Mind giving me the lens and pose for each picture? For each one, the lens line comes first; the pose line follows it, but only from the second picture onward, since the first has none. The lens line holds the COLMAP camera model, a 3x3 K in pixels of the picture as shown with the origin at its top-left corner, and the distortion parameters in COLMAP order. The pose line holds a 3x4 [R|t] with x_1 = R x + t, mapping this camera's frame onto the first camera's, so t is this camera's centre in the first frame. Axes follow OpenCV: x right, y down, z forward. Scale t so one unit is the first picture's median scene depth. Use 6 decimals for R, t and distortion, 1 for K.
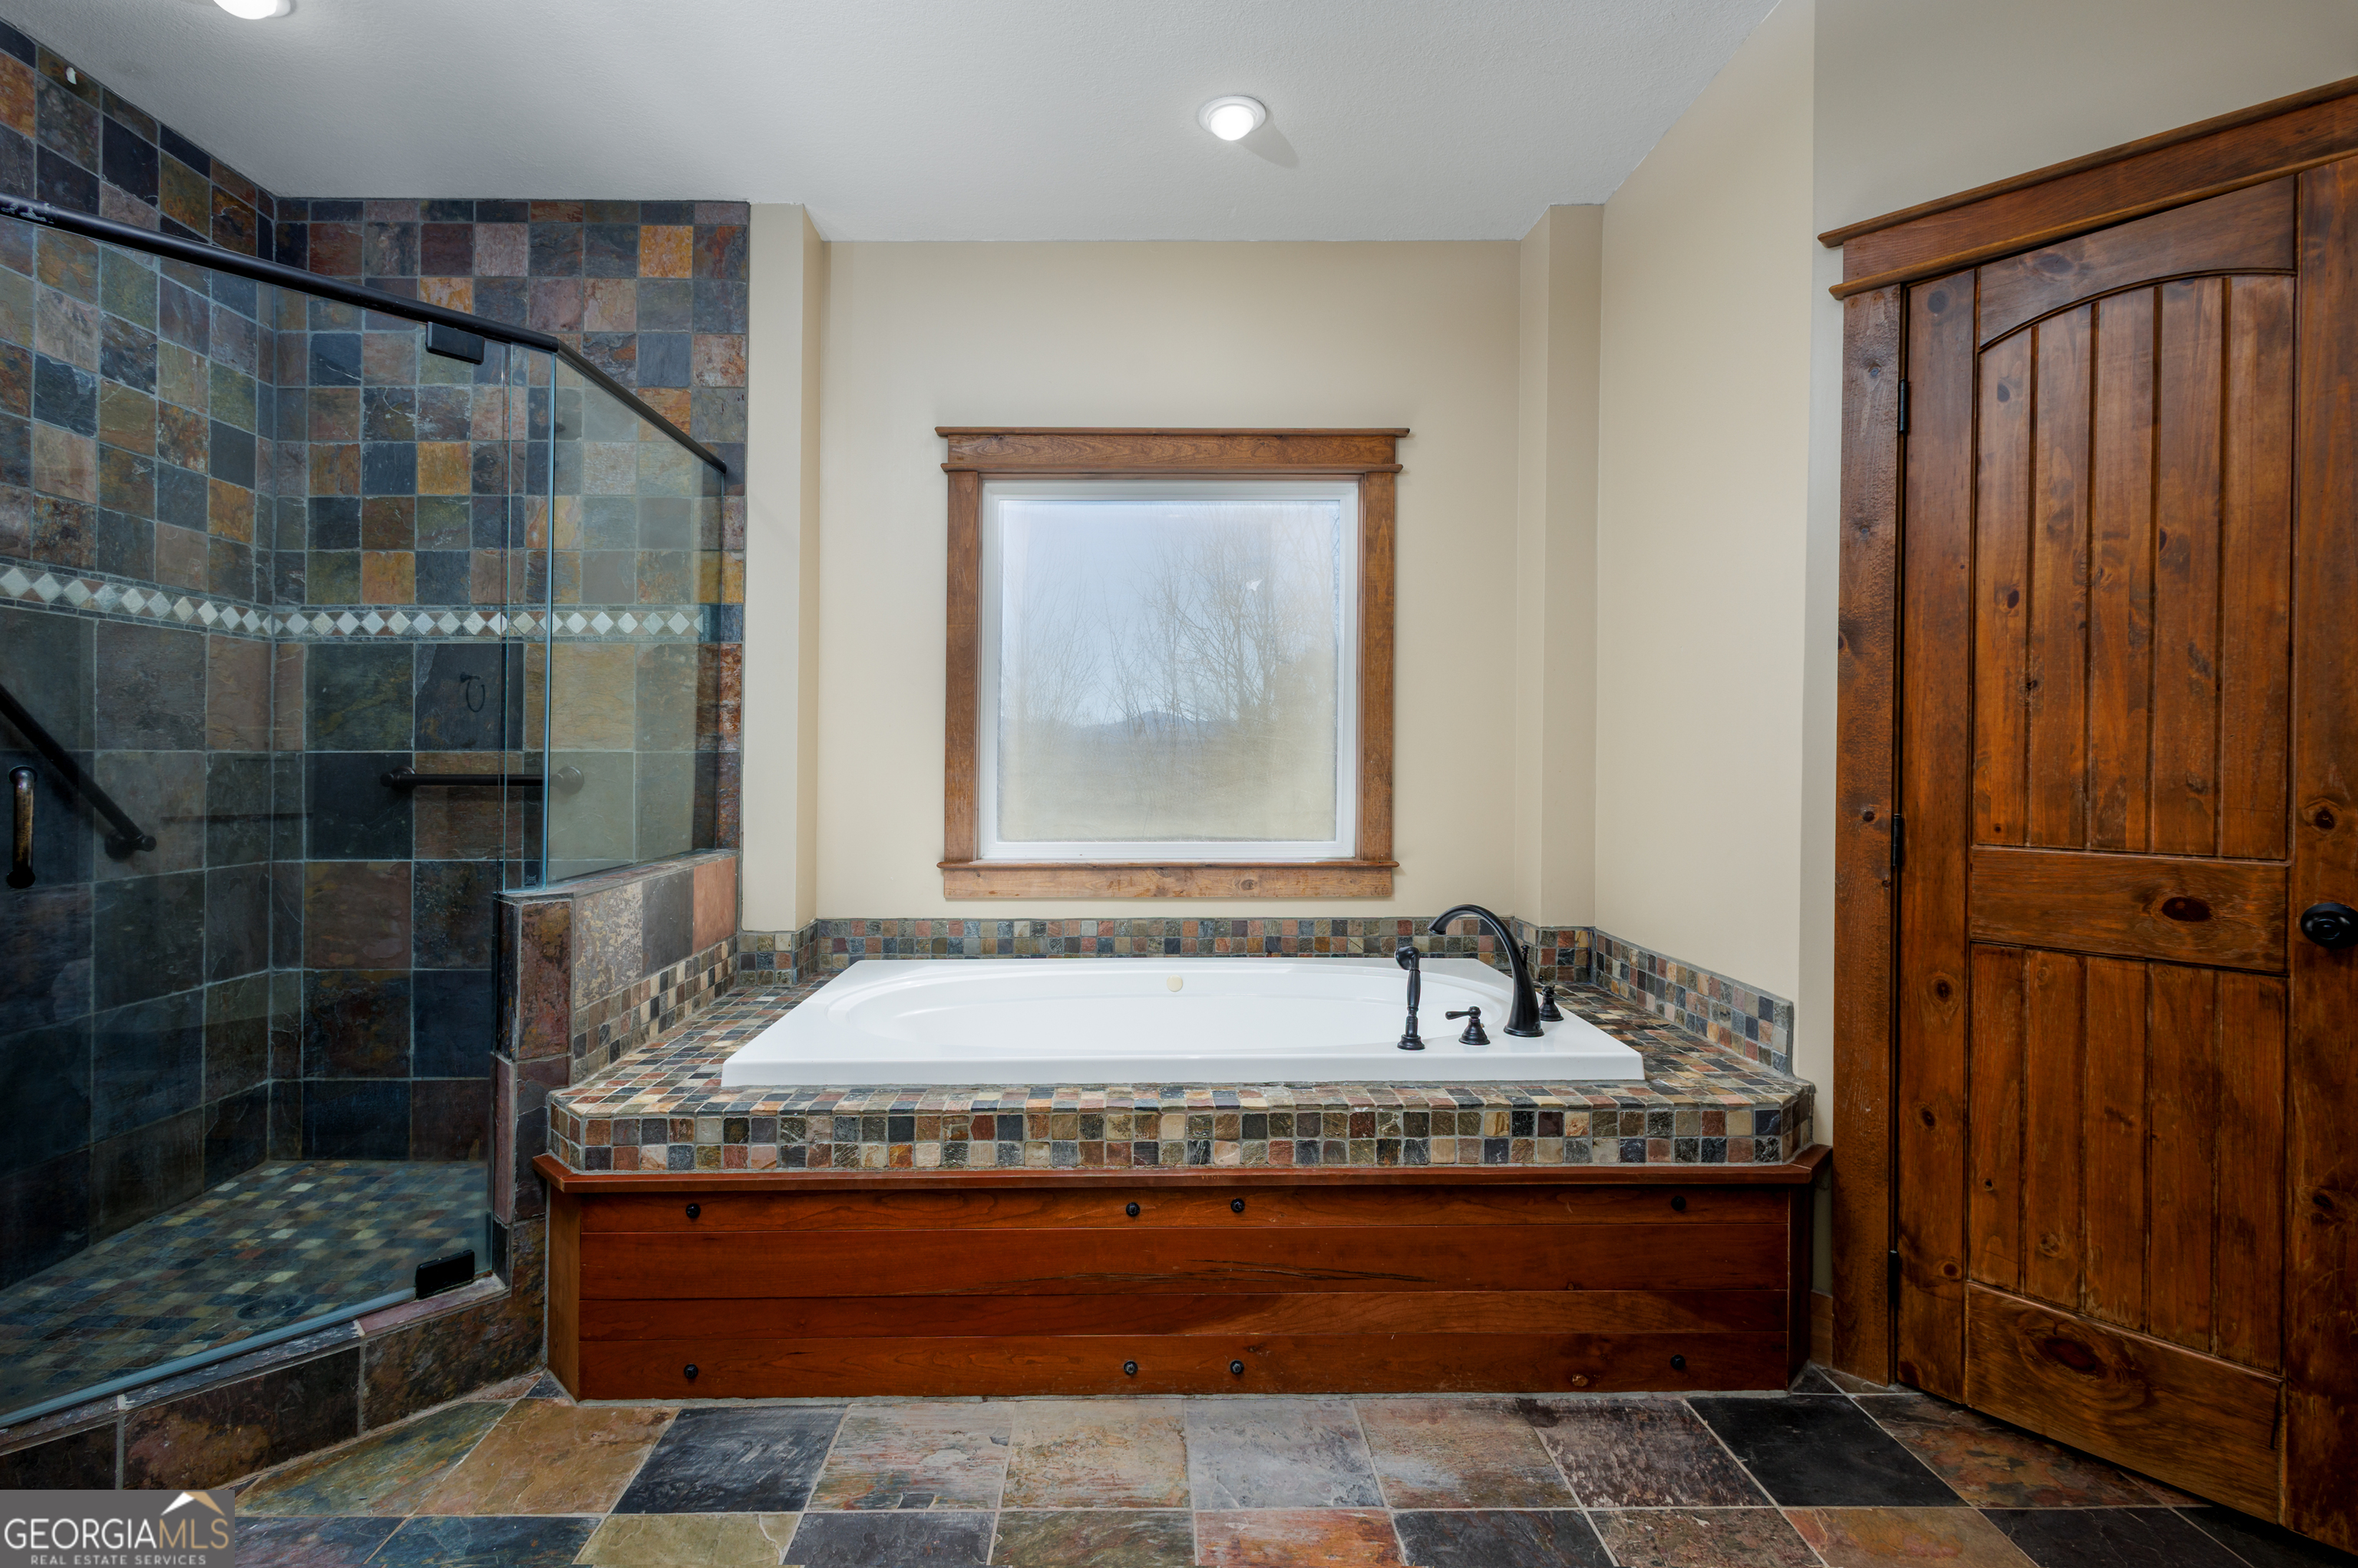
lens RADIAL K [[1133.3, 0, 1185.0], [0, 1133.3, 765.5], [0, 0, 1]] dist [0.008878, -0.003452]
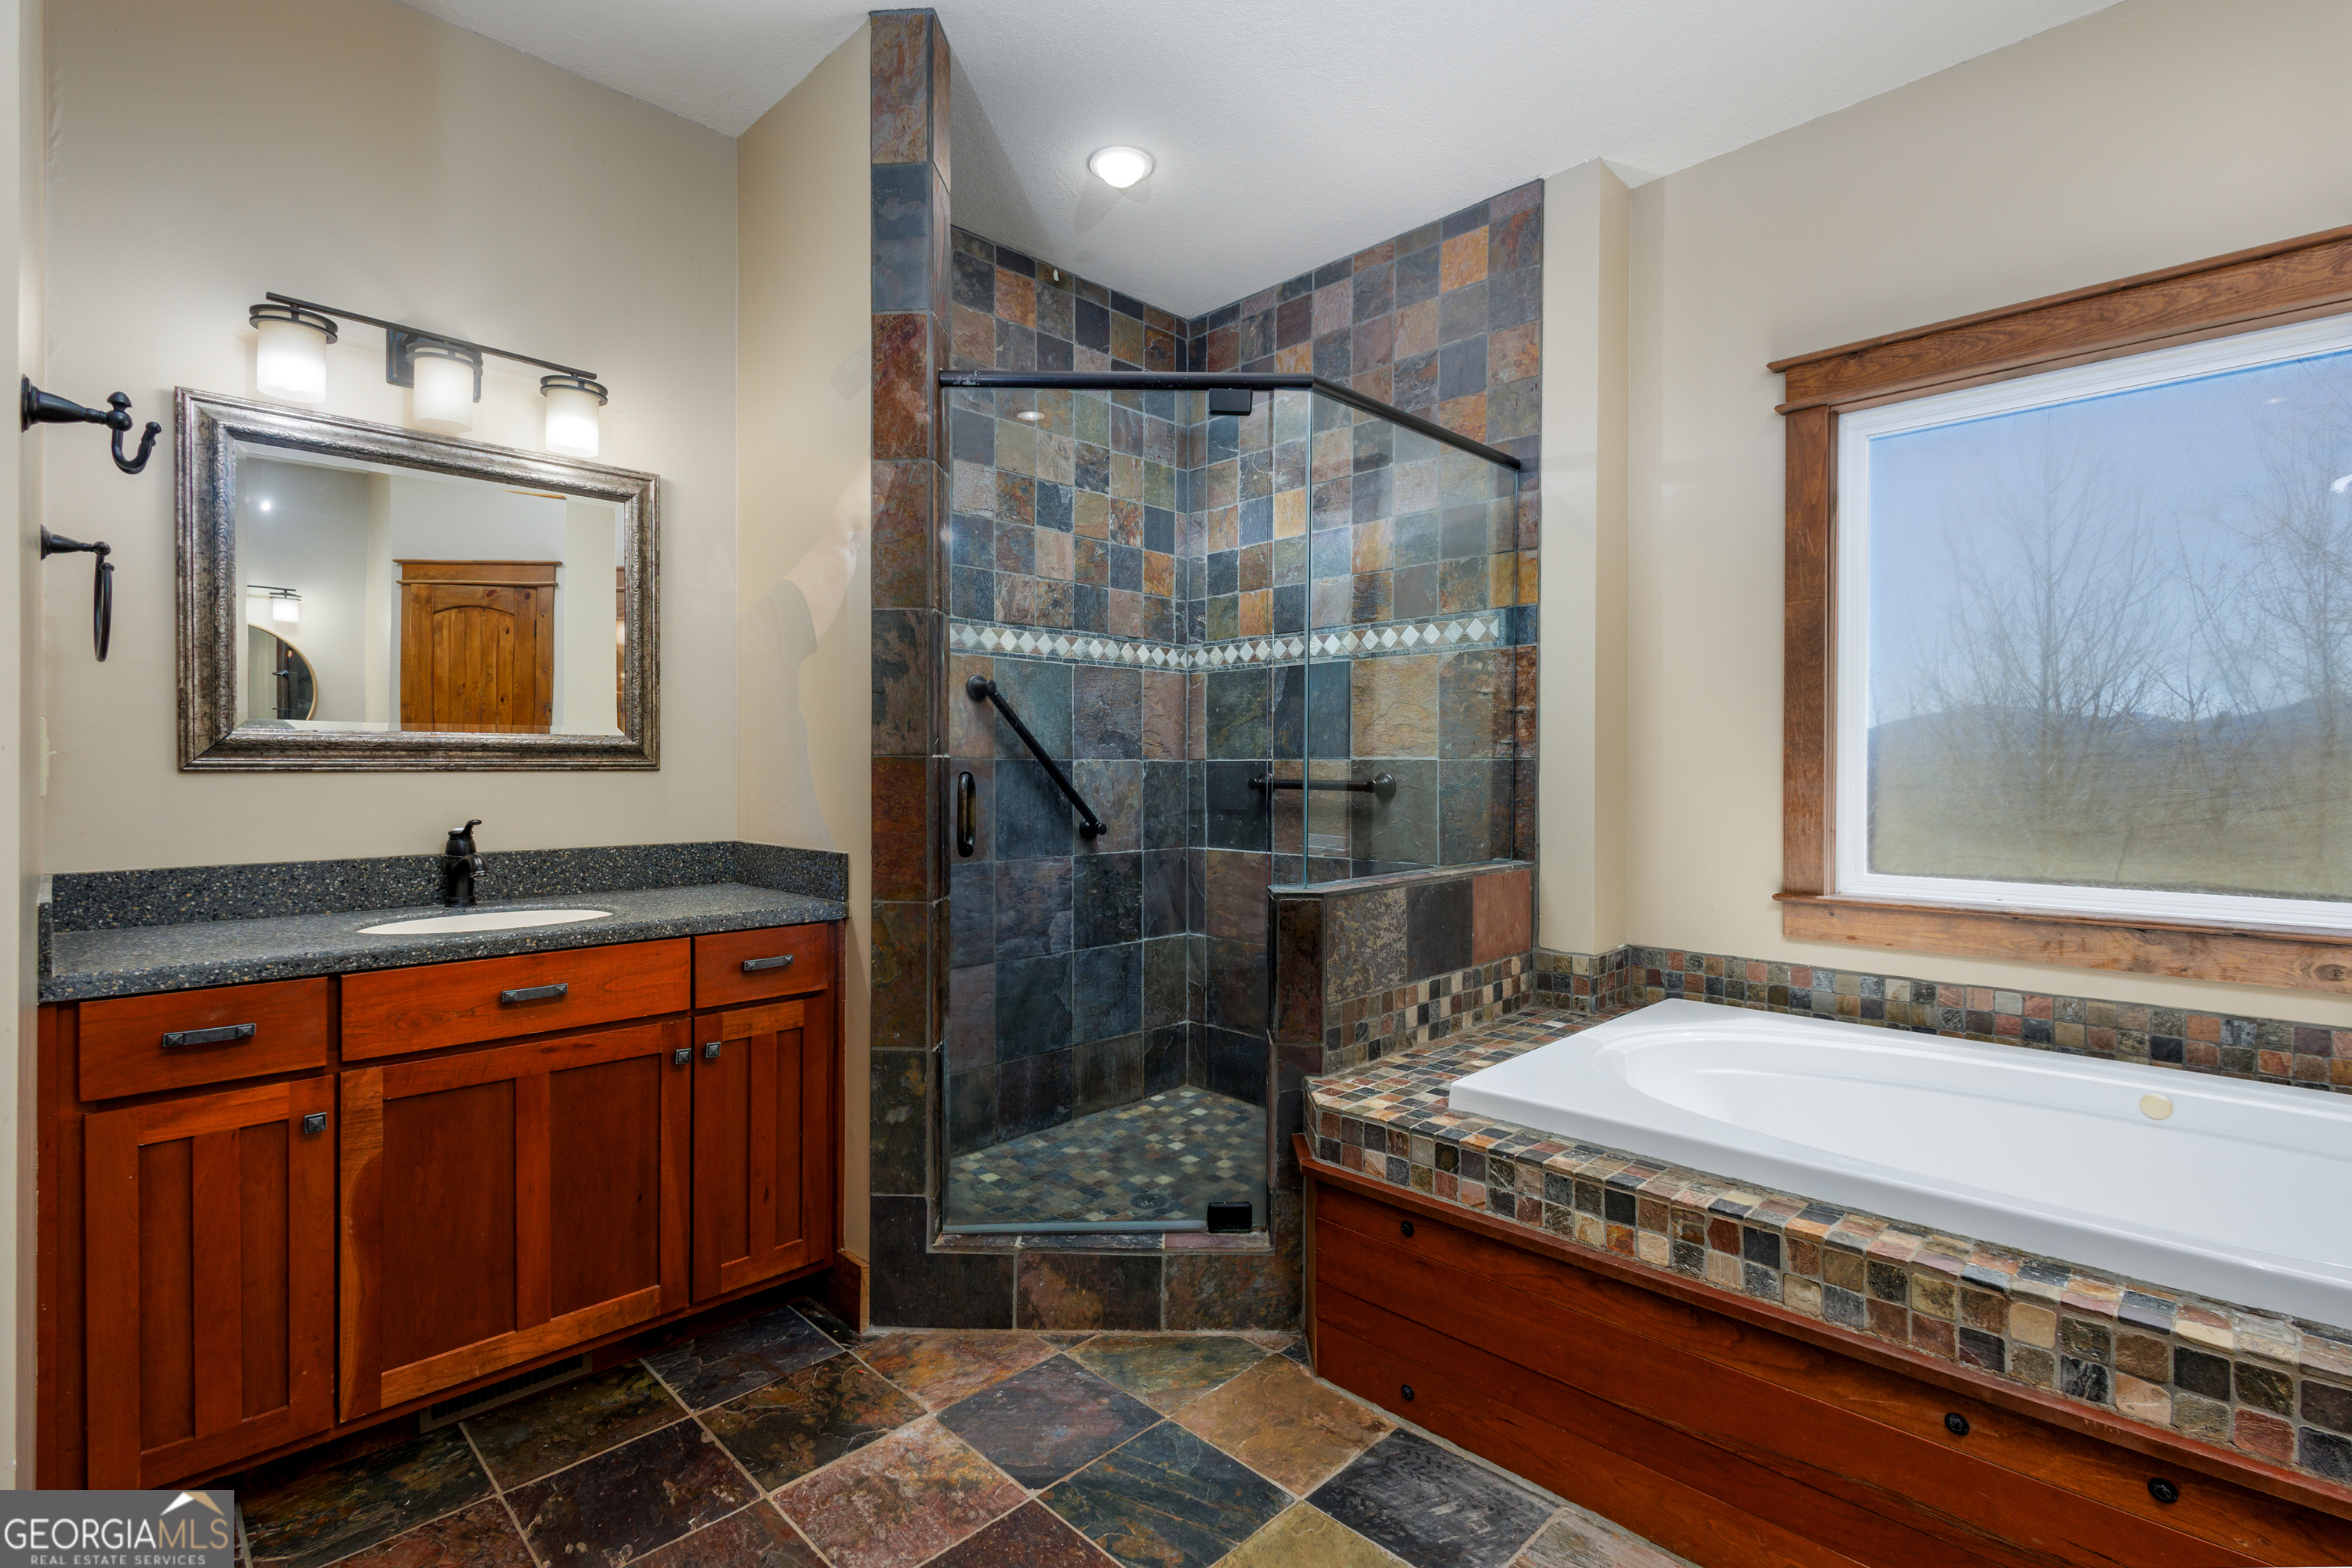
lens RADIAL K [[1130.4, 0, 1137.1], [0, 1130.4, 769.8], [0, 0, 1]] dist [0.008878, -0.003452]
pose [[0.667706, 0.002960, -0.744419, 0.111494], [-0.006021, 0.999981, -0.001425, -0.000066], [0.744401, 0.005434, 0.667711, 0.143116]]
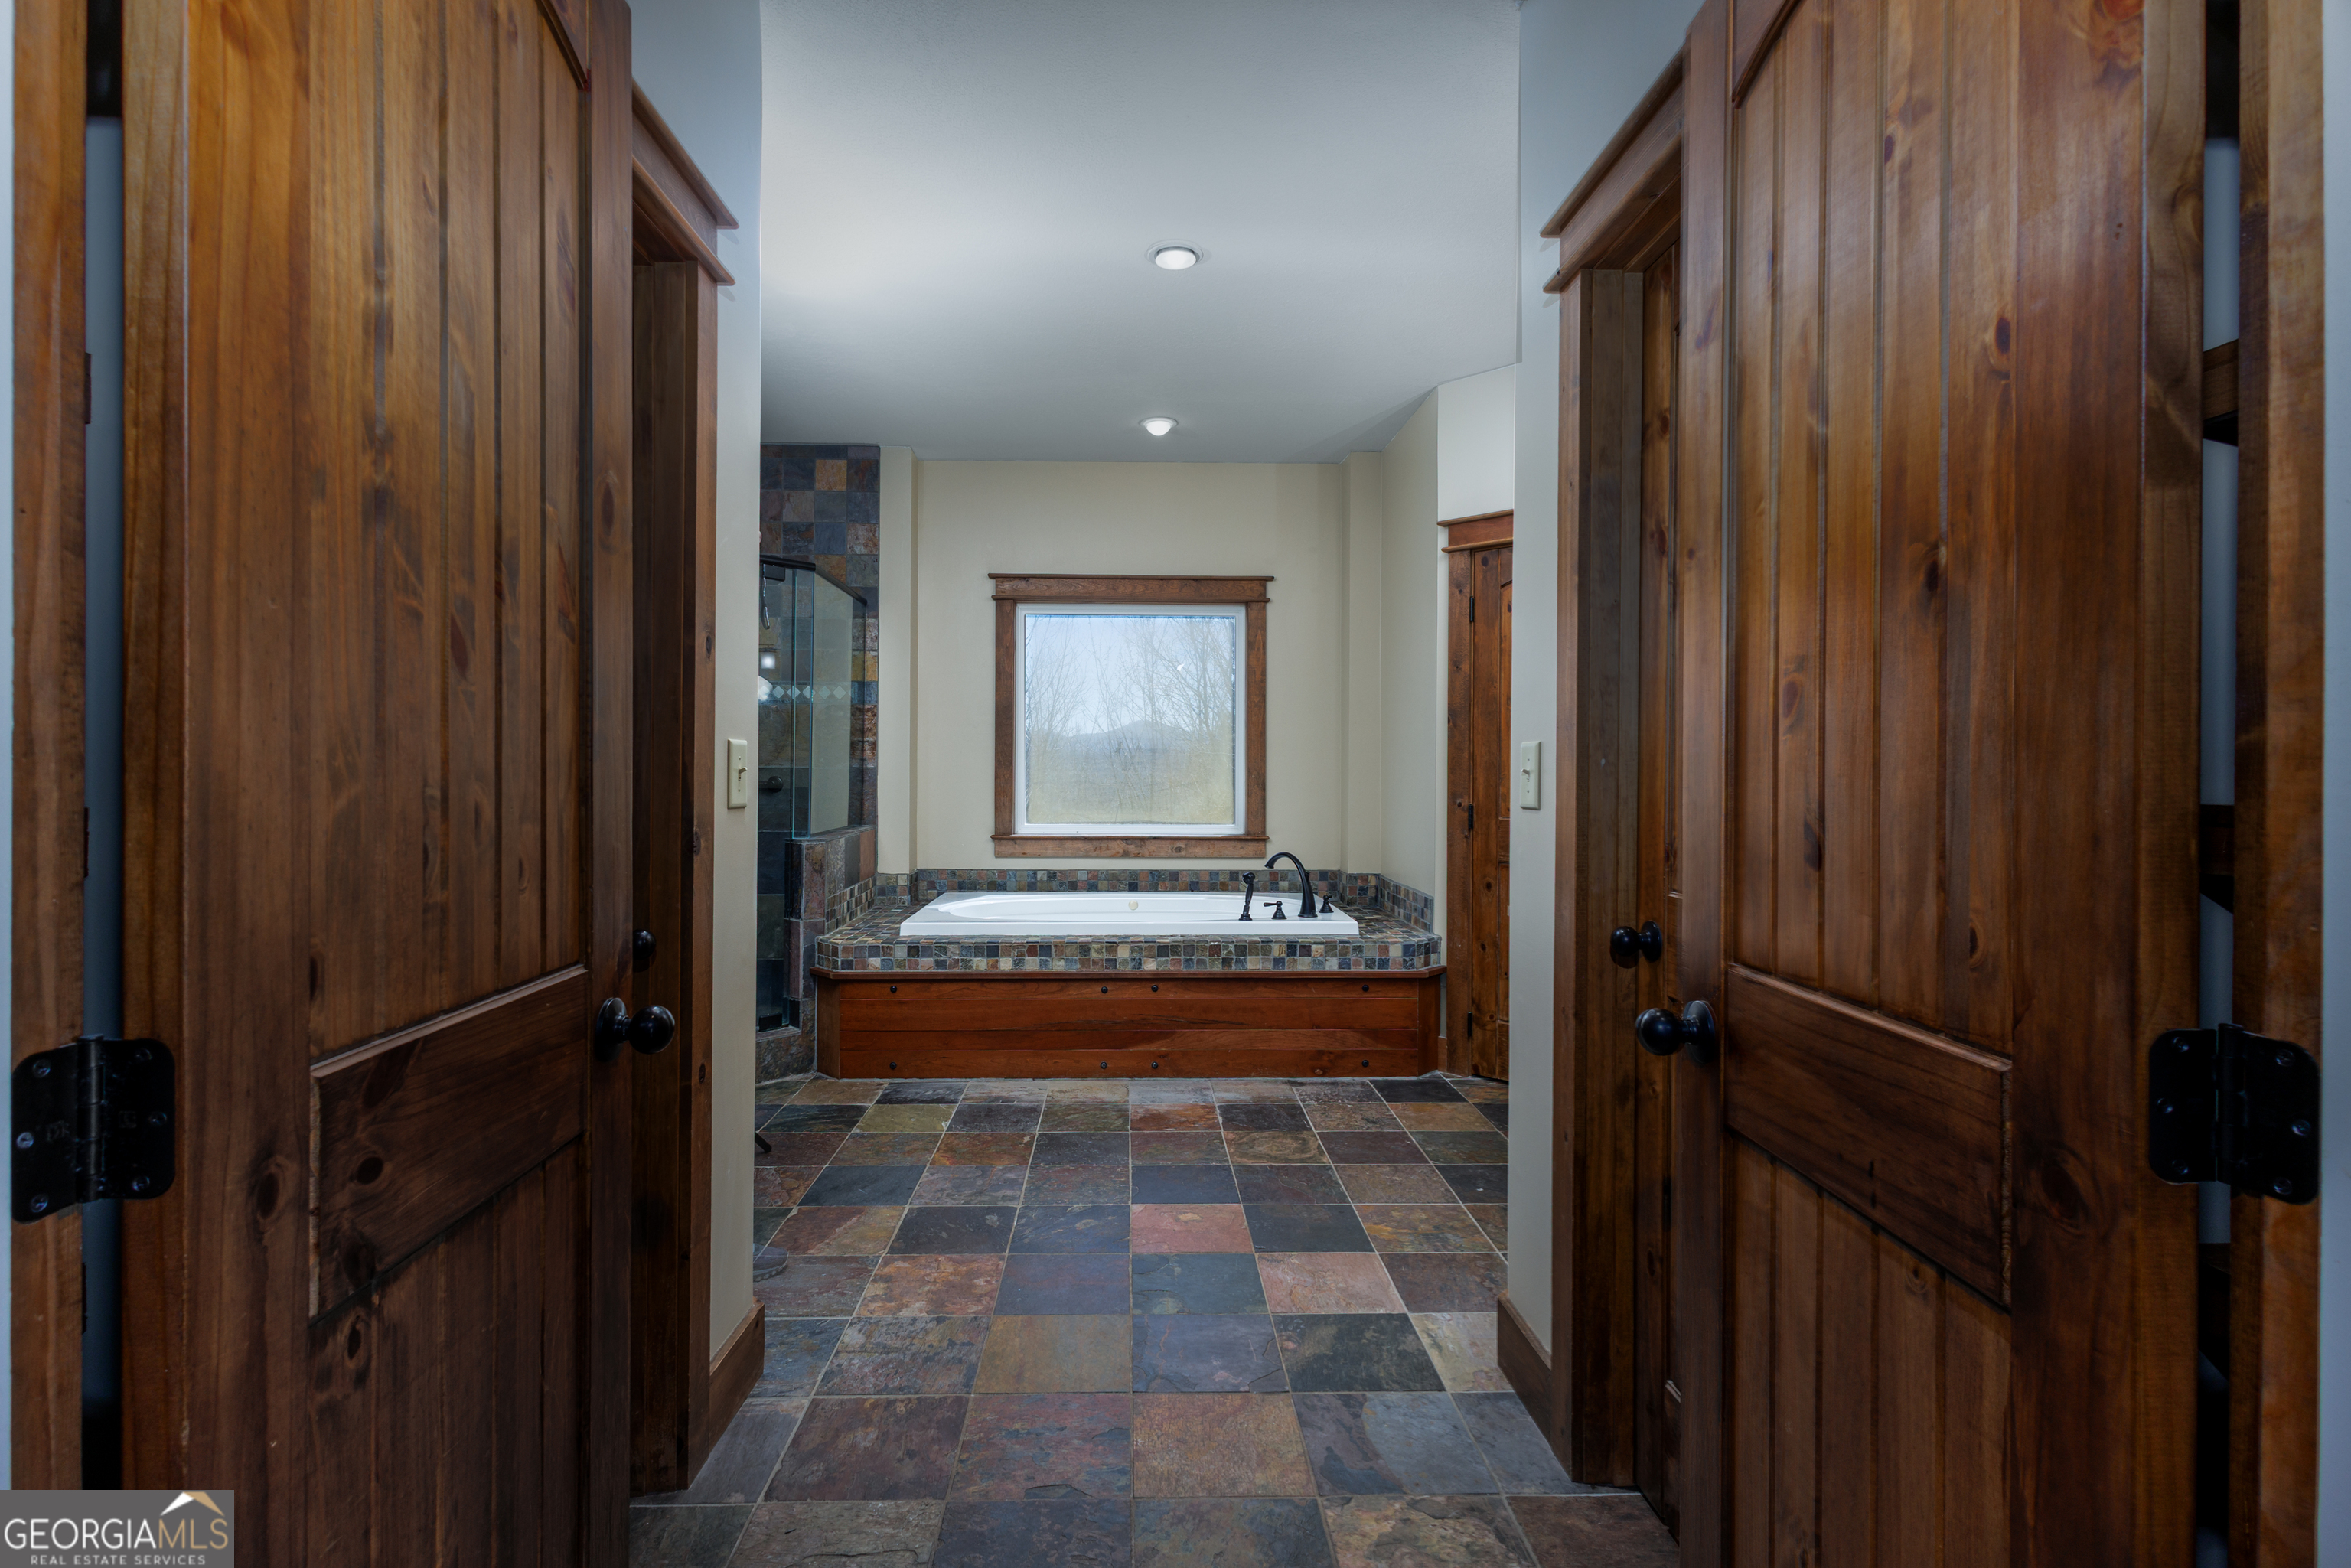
lens RADIAL K [[1129.9, 0, 1250.5], [0, 1129.9, 857.7], [0, 0, 1]] dist [0.008878, -0.003452]
pose [[0.997848, 0.000743, 0.065564, 0.072854], [-0.005457, 0.997408, 0.071749, -0.003483], [-0.065341, -0.071952, 0.995266, -0.910829]]
